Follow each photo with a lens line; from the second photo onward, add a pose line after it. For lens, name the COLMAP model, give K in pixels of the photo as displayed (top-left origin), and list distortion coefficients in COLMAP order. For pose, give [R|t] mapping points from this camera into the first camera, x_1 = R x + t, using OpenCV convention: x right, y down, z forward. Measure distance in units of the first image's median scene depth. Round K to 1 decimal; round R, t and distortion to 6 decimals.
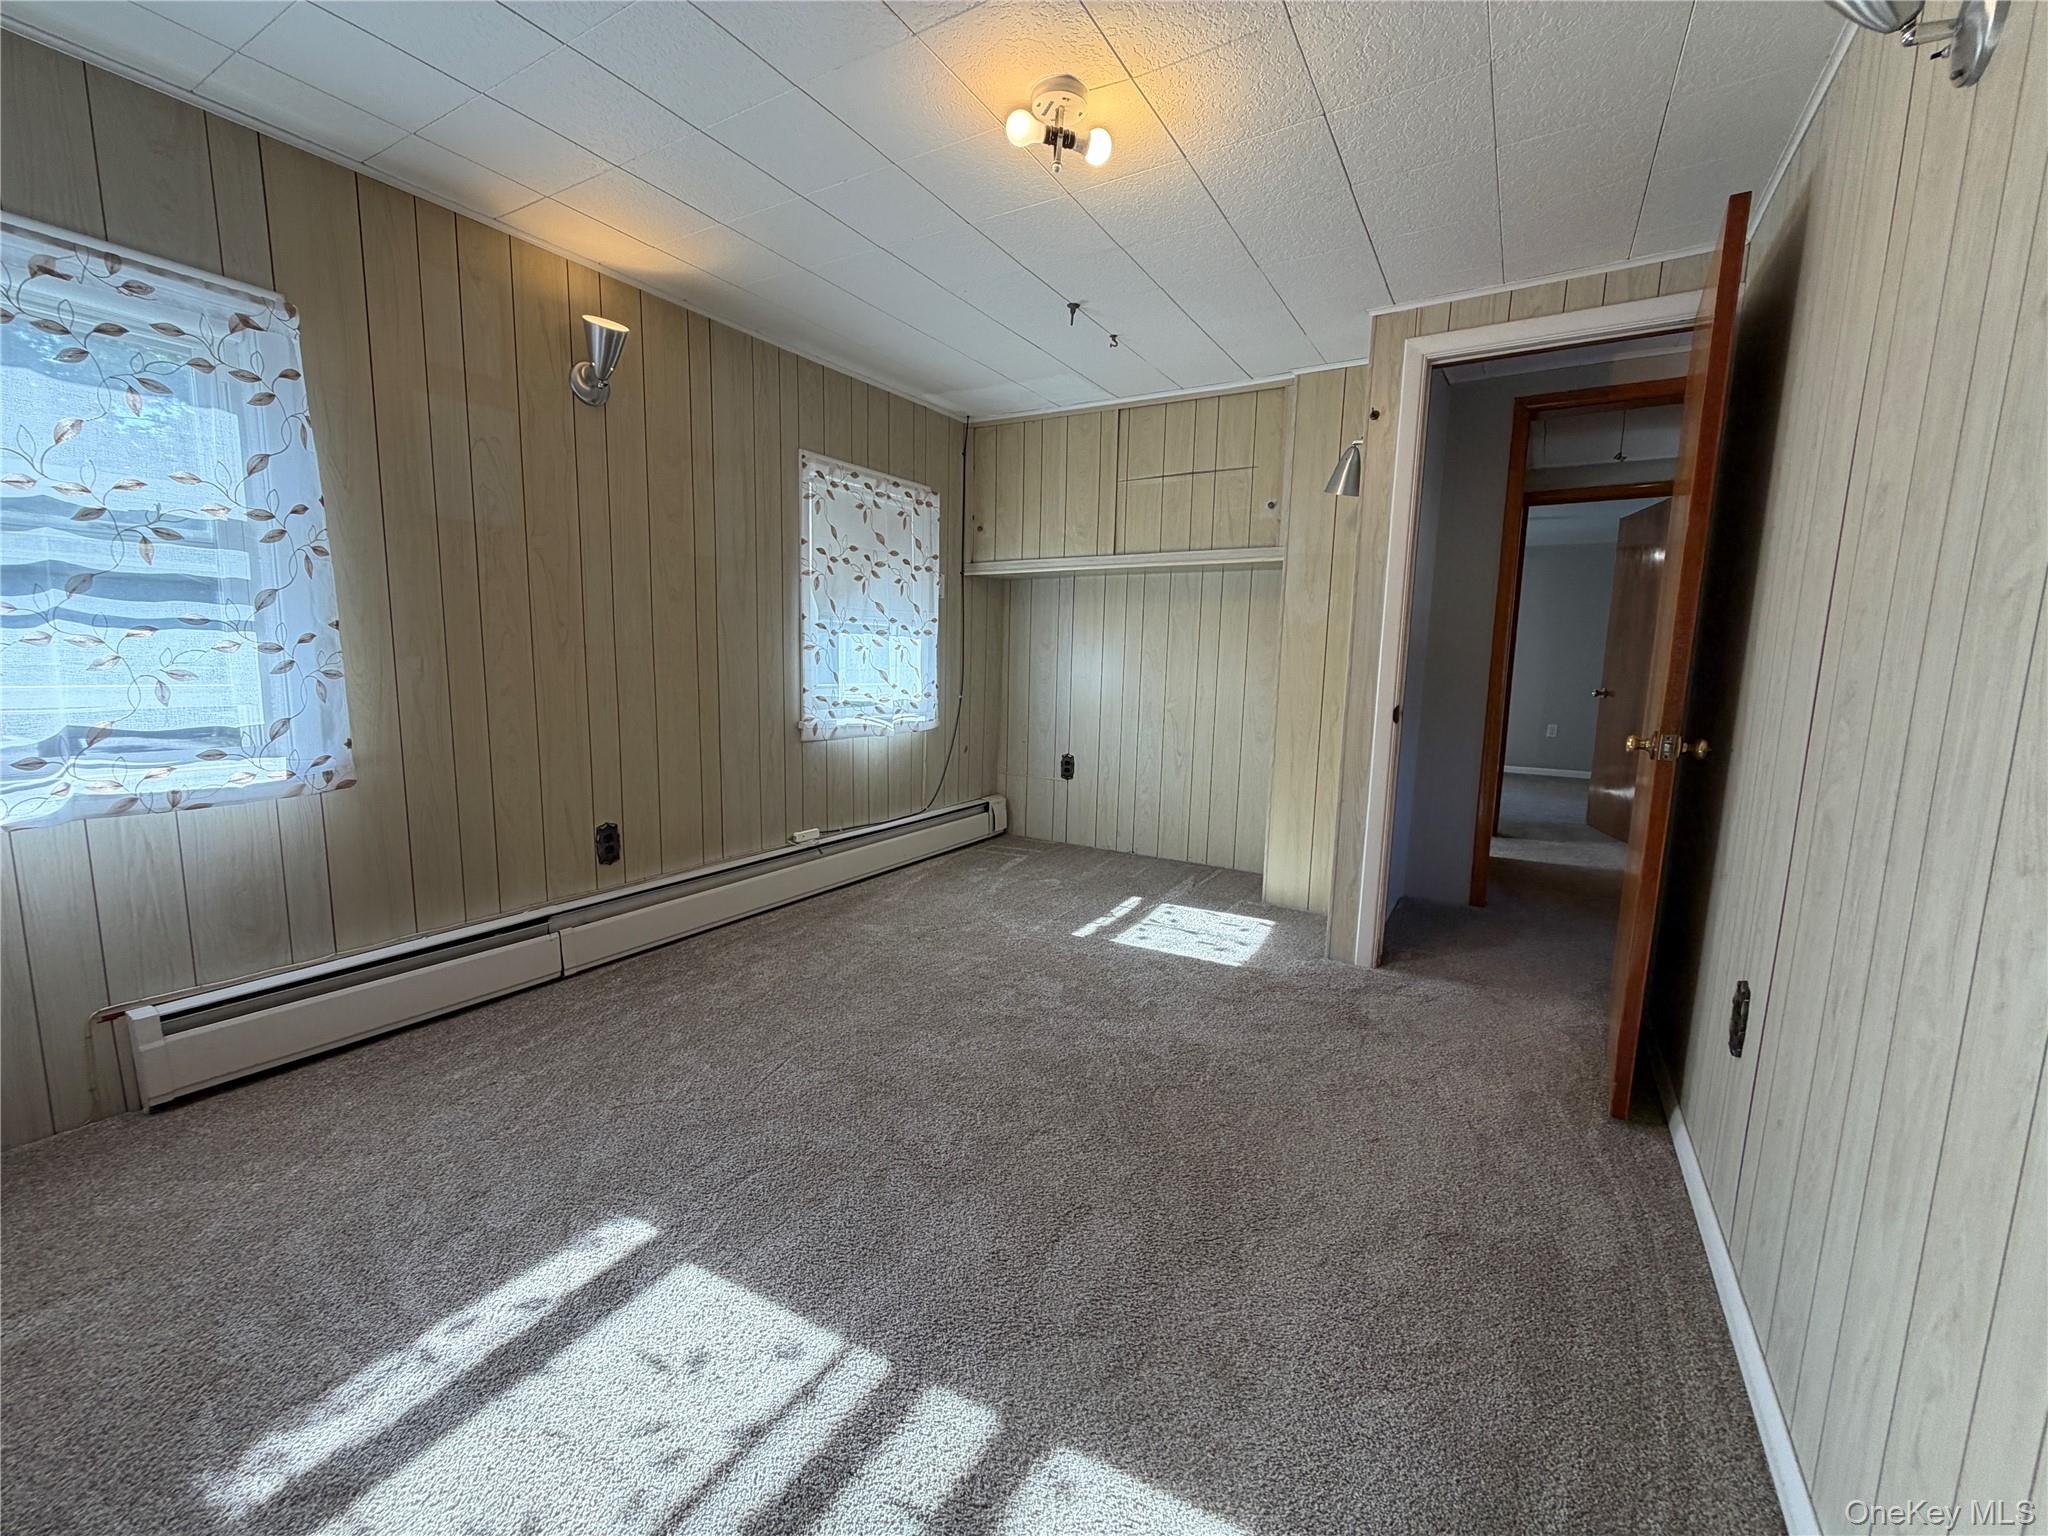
lens RADIAL K [[818.5, 0, 1015.1], [0, 818.5, 764.9], [0, 0, 1]] dist [0.001153, 0.000156]
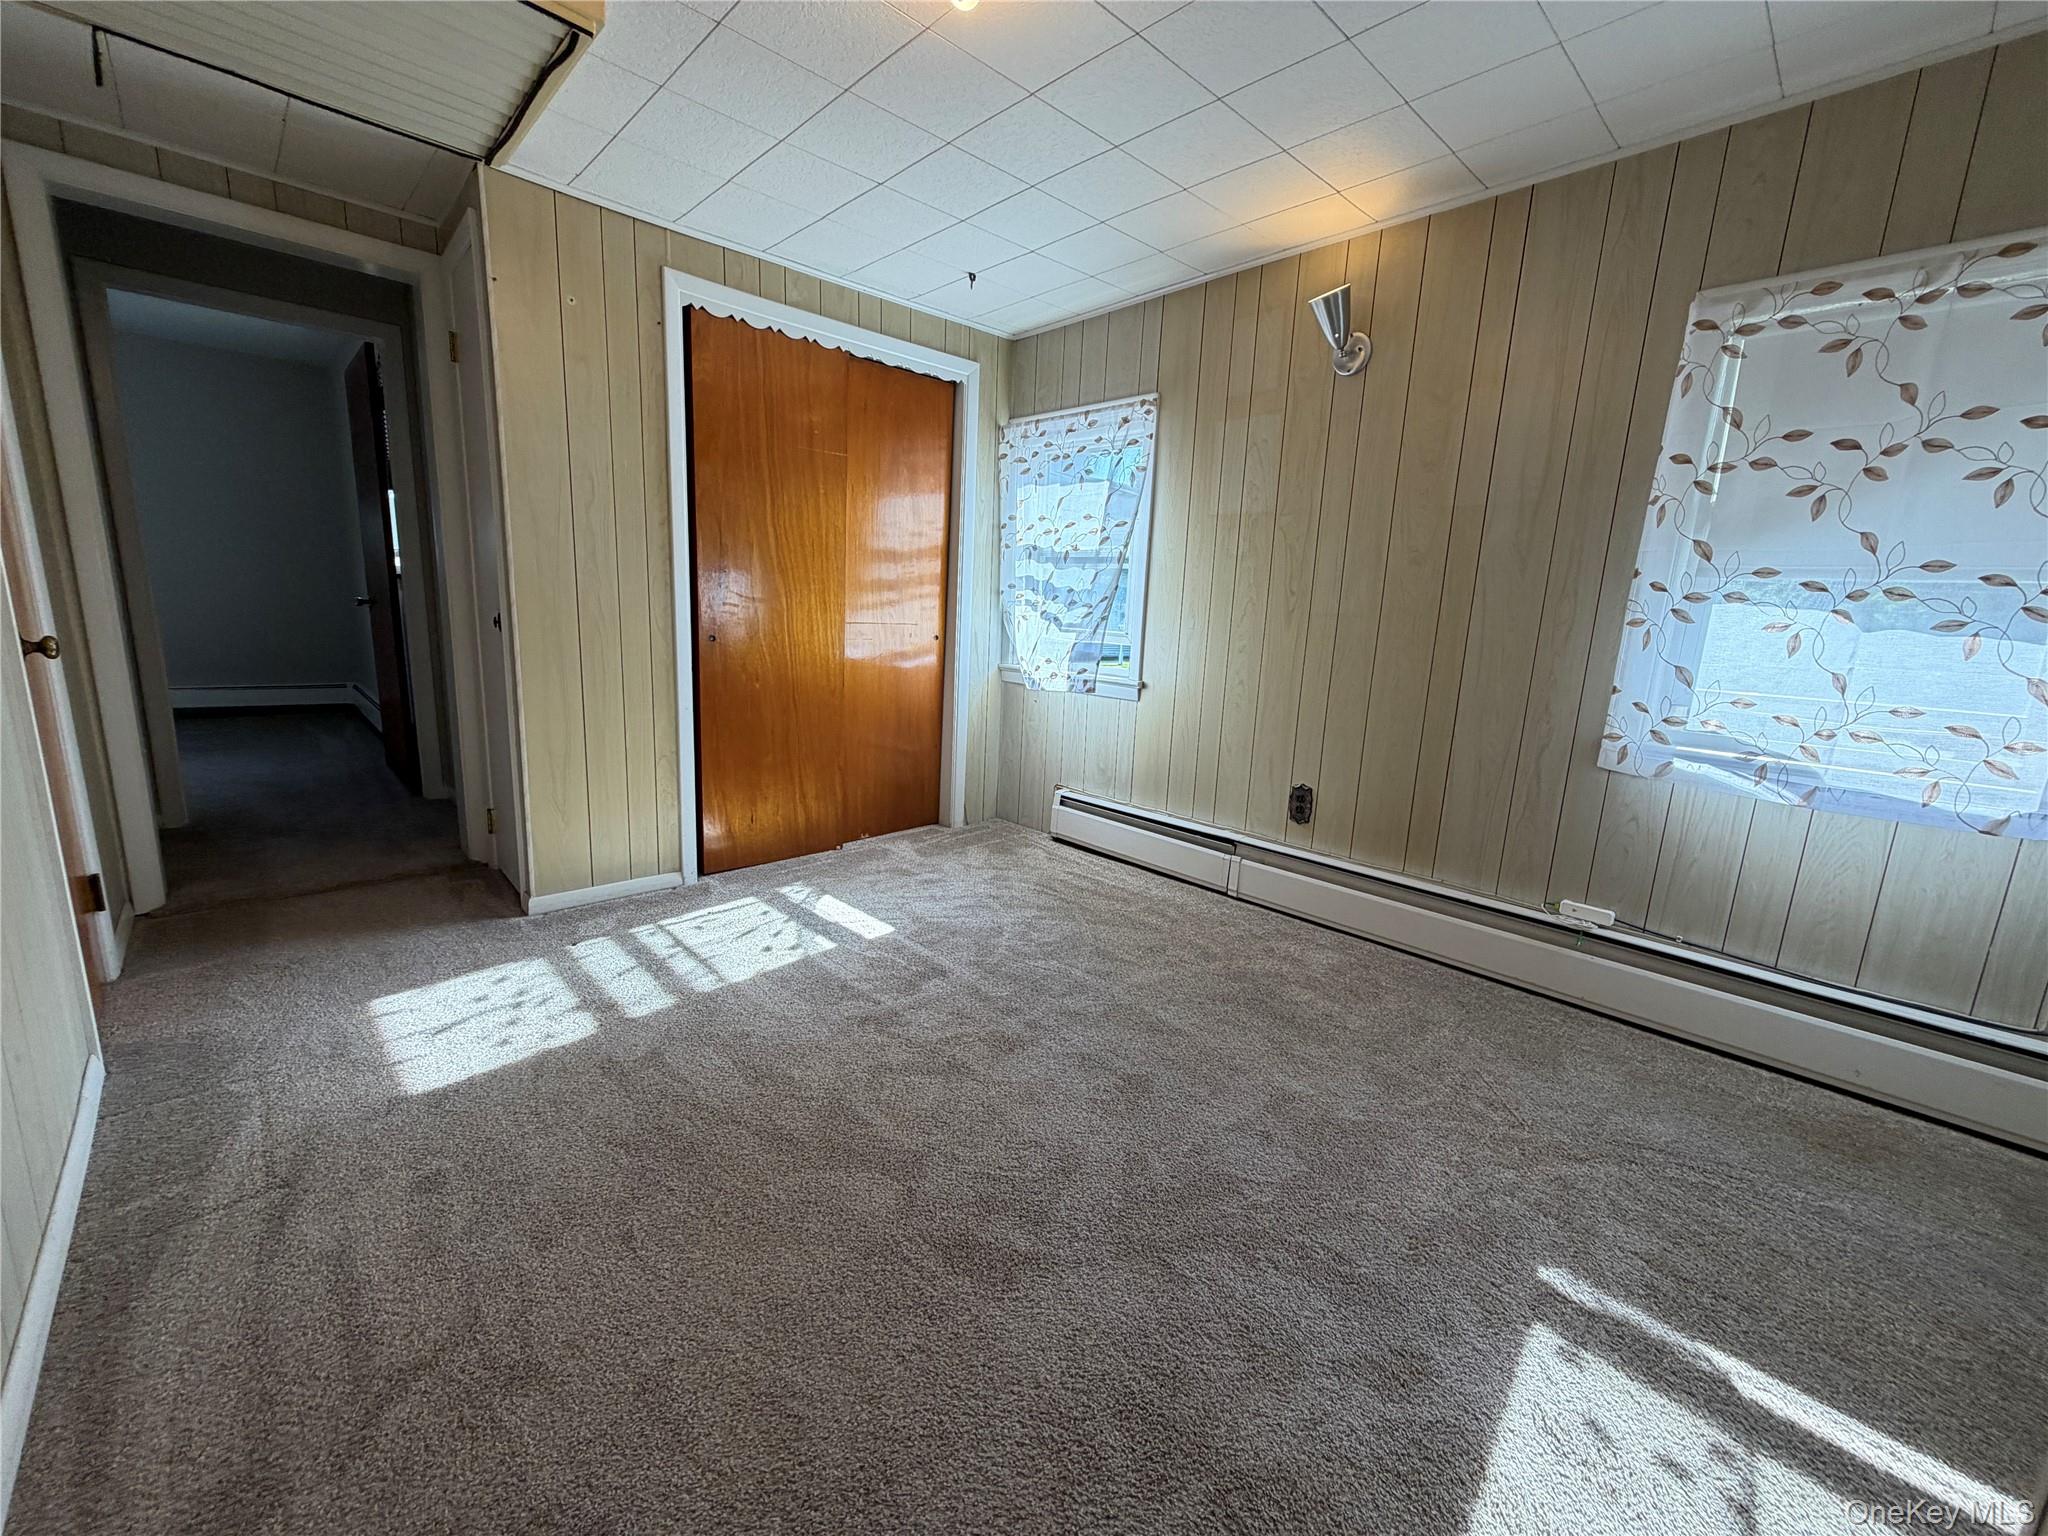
lens RADIAL K [[818.5, 0, 1015.1], [0, 818.5, 764.9], [0, 0, 1]] dist [0.001153, 0.000156]
pose [[-0.245944, 0.159747, -0.956030, 0.547507], [-0.175620, 0.962657, 0.206034, -0.096587], [0.953241, 0.218571, -0.208704, 0.802574]]
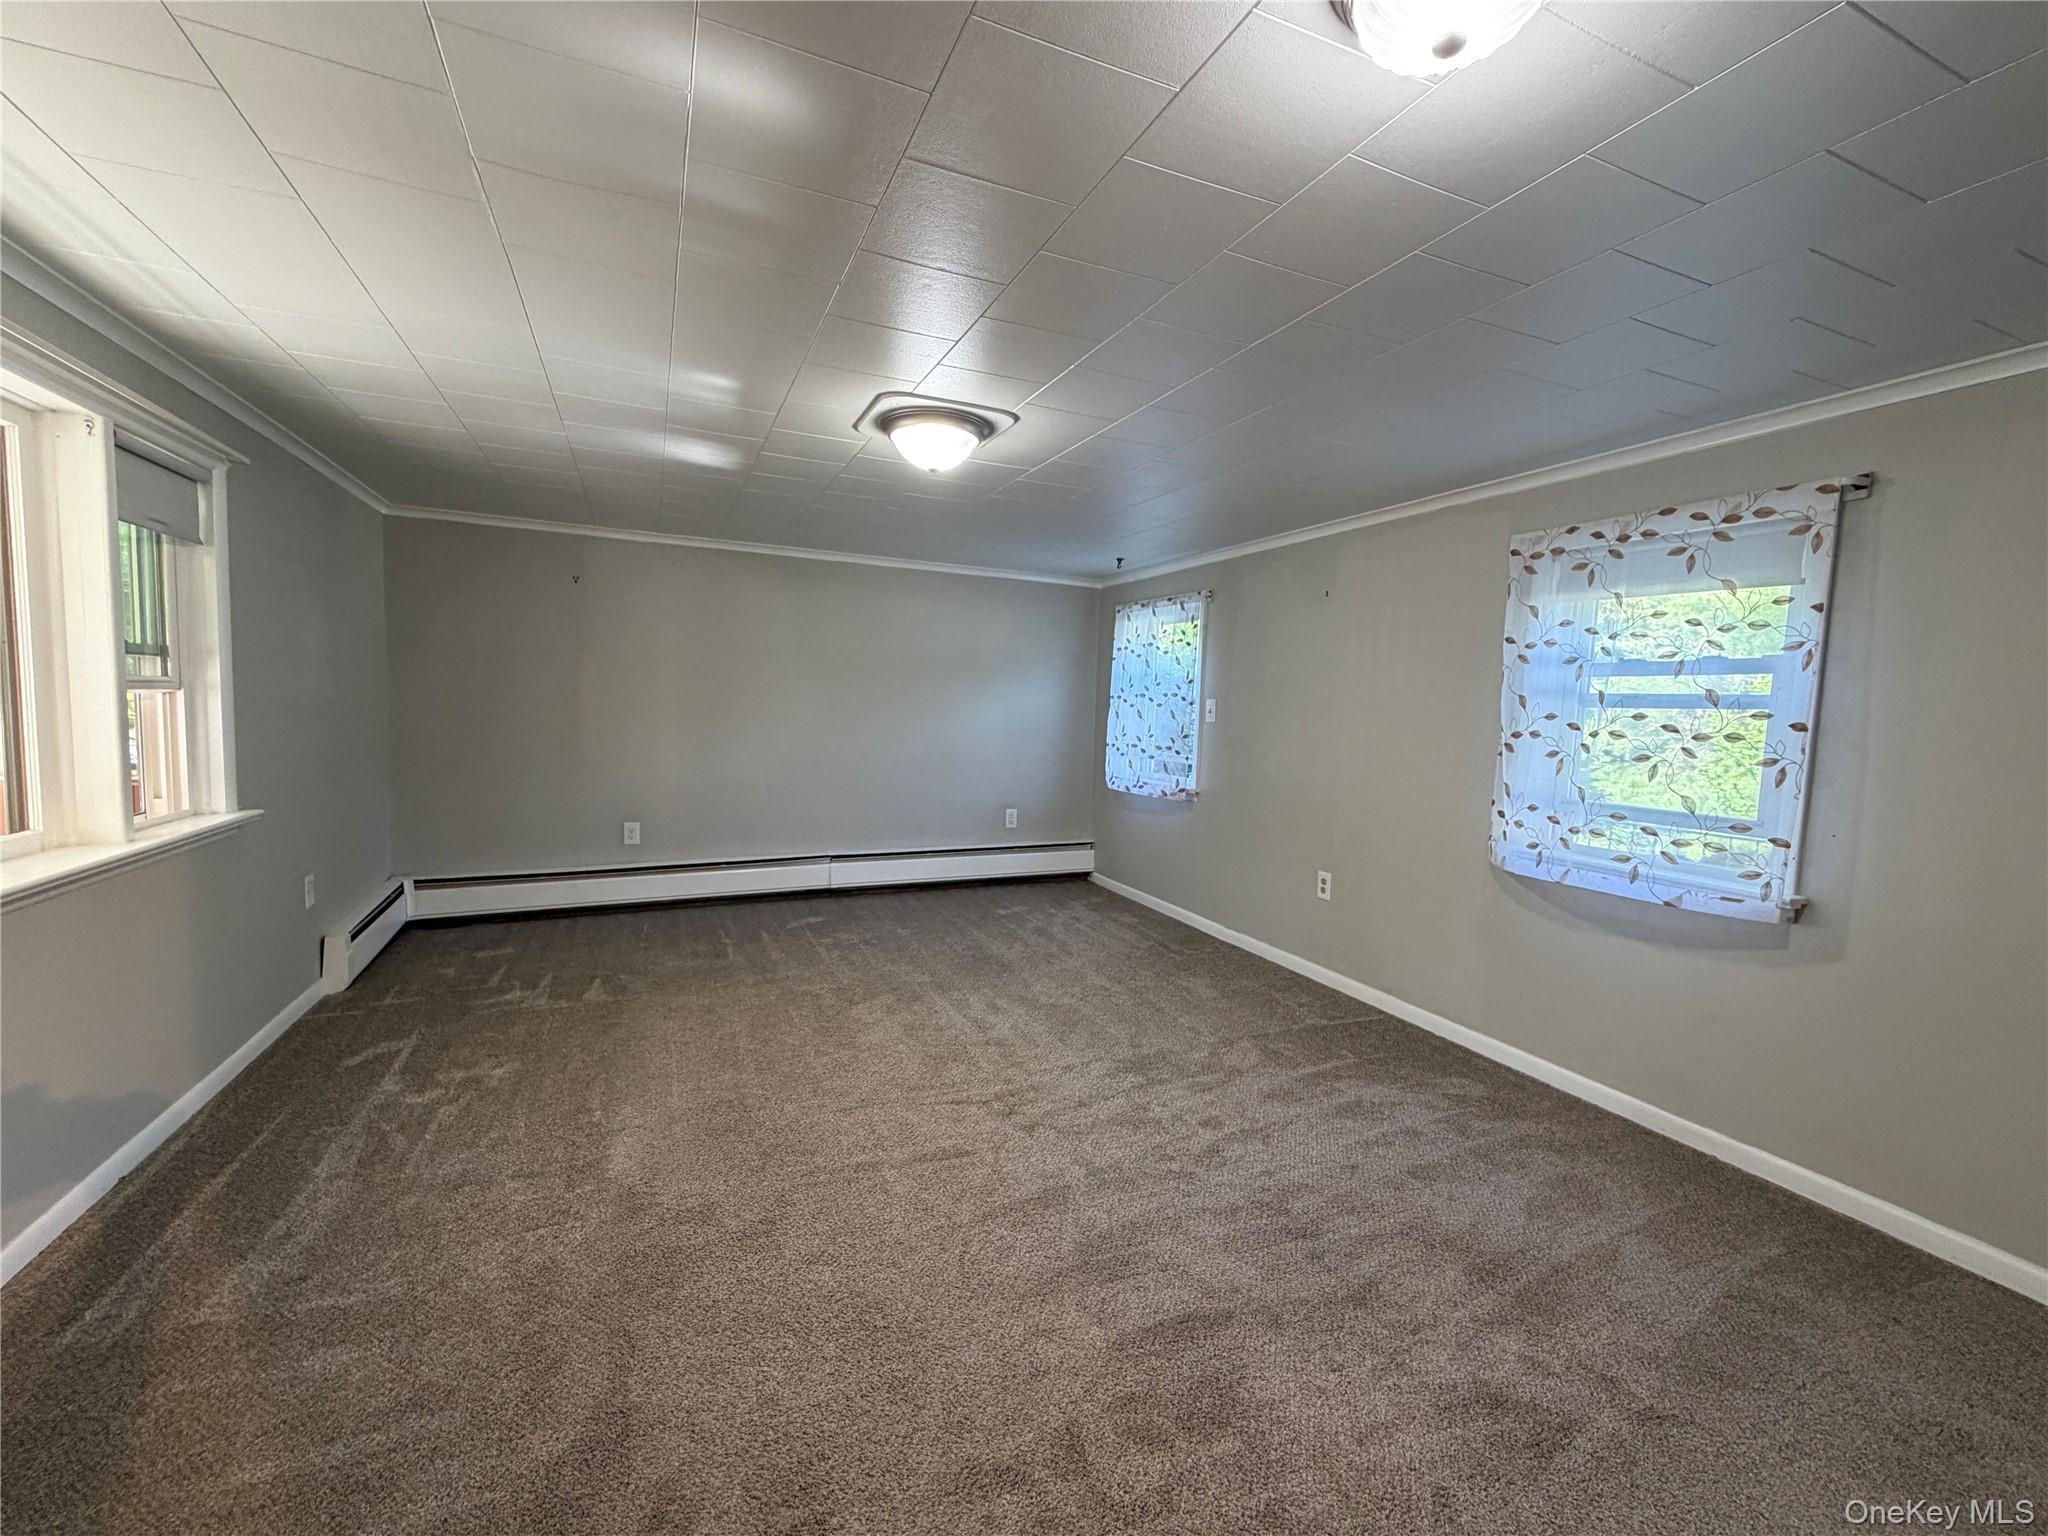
lens RADIAL K [[818.5, 0, 1015.1], [0, 818.5, 764.9], [0, 0, 1]] dist [0.001153, 0.000156]
pose [[-0.607853, -0.006345, -0.794024, 0.795300], [-0.181623, 0.974570, 0.131250, -0.160241], [0.772999, 0.223993, -0.593548, 1.205719]]
